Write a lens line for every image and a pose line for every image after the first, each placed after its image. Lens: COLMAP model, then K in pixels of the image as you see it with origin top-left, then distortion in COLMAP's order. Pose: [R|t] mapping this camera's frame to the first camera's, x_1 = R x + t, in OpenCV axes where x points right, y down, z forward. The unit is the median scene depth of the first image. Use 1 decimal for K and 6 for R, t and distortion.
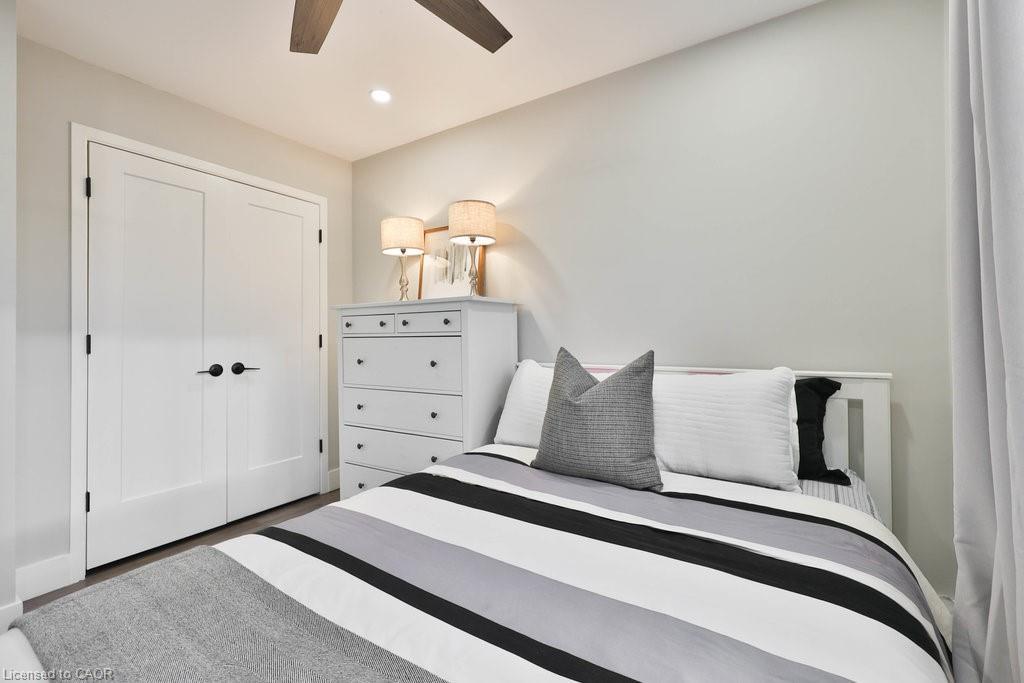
lens RADIAL K [[440.1, 0, 514.3], [0, 440.1, 322.2], [0, 0, 1]] dist [0.002027, 0.000852]
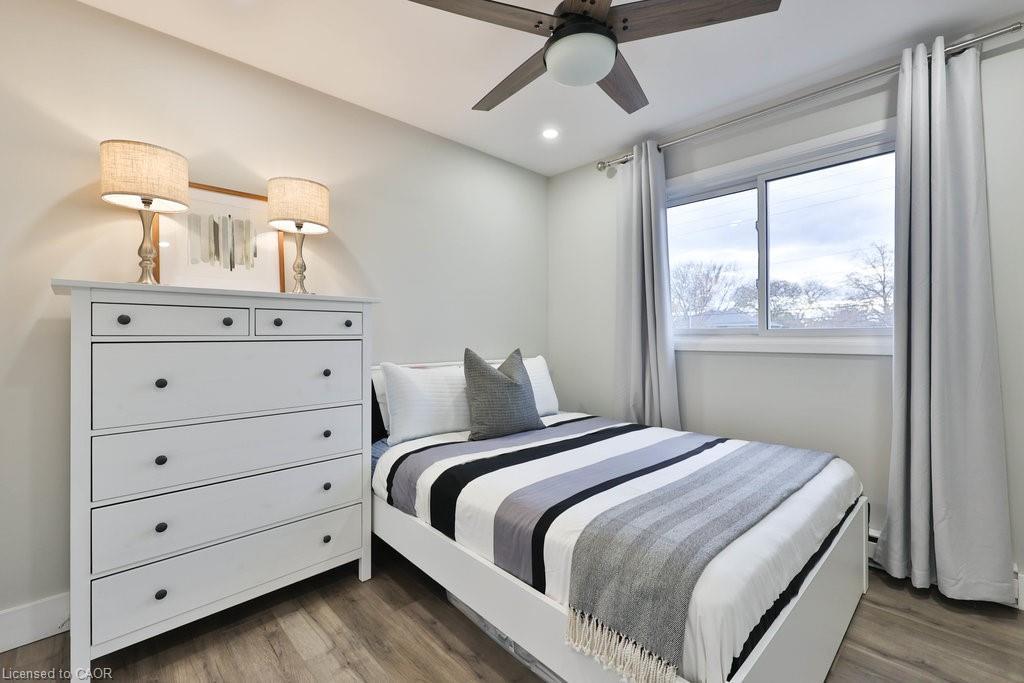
lens RADIAL K [[440.1, 0, 509.6], [0, 440.1, 341.7], [0, 0, 1]] dist [0.002027, 0.000852]
pose [[0.263300, 0.002105, 0.964712, -0.837378], [-0.023179, 0.999723, 0.004145, 0.021597], [-0.964435, -0.023452, 0.263276, 0.410787]]
